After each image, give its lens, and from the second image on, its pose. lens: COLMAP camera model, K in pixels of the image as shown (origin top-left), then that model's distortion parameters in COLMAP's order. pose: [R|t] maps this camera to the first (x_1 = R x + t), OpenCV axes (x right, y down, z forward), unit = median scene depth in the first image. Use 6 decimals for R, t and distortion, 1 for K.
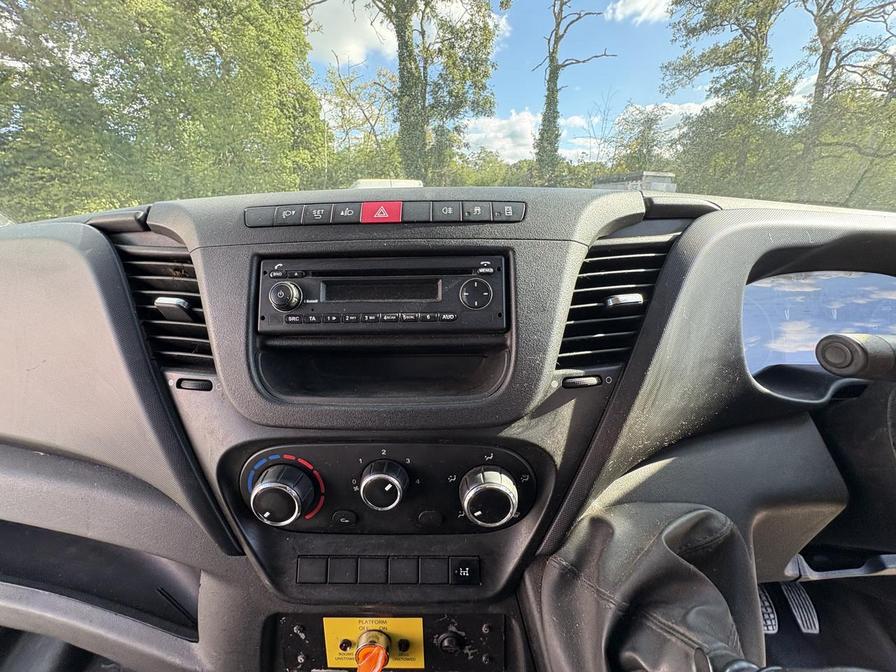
lens RADIAL K [[356.5, 0, 447.4], [0, 356.5, 337.2], [0, 0, 1]] dist [0.001332, -0.000240]
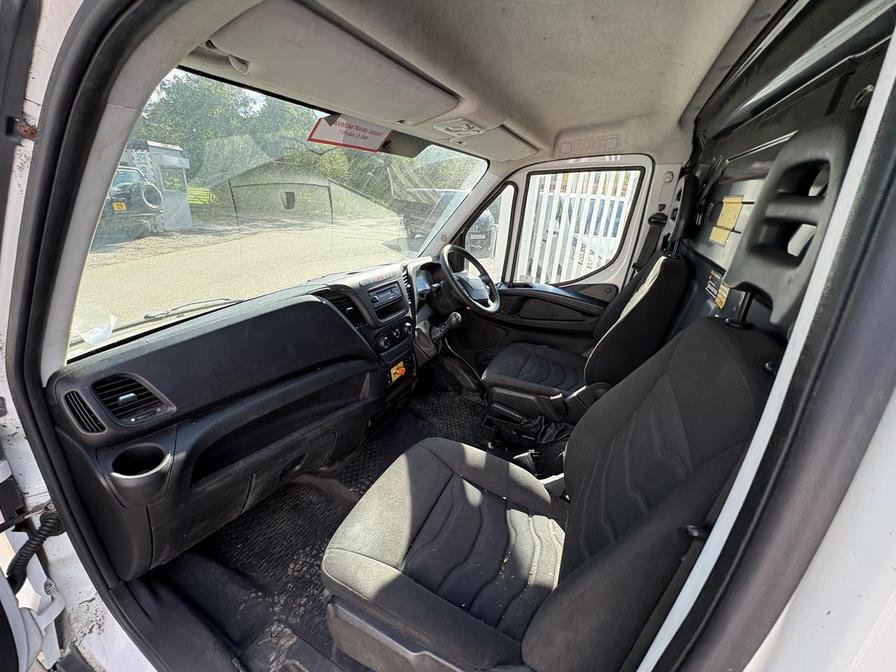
lens RADIAL K [[356.5, 0, 448.0], [0, 356.5, 335.4], [0, 0, 1]] dist [0.001332, -0.000240]
pose [[0.393720, -0.308931, 0.865763, -3.599555], [0.240882, 0.943596, 0.227160, -0.408500], [-0.887108, 0.119110, 0.445929, -1.554934]]
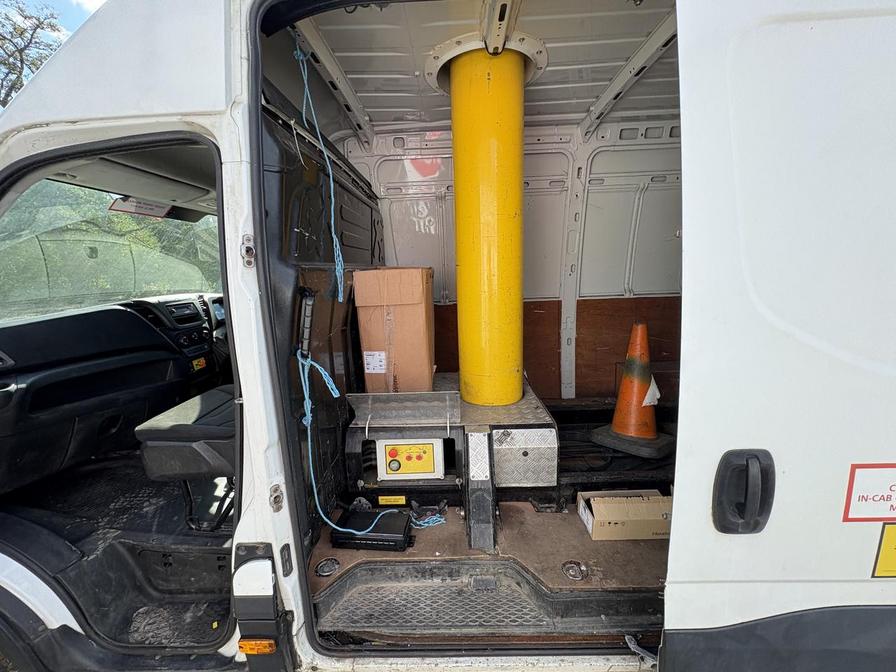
lens RADIAL K [[356.5, 0, 447.3], [0, 356.5, 337.3], [0, 0, 1]] dist [0.001332, -0.000240]
pose [[-0.005313, -0.173253, 0.984863, -6.212721], [0.329889, 0.929438, 0.165283, 0.831542], [-0.944005, 0.325774, 0.052216, -3.527230]]
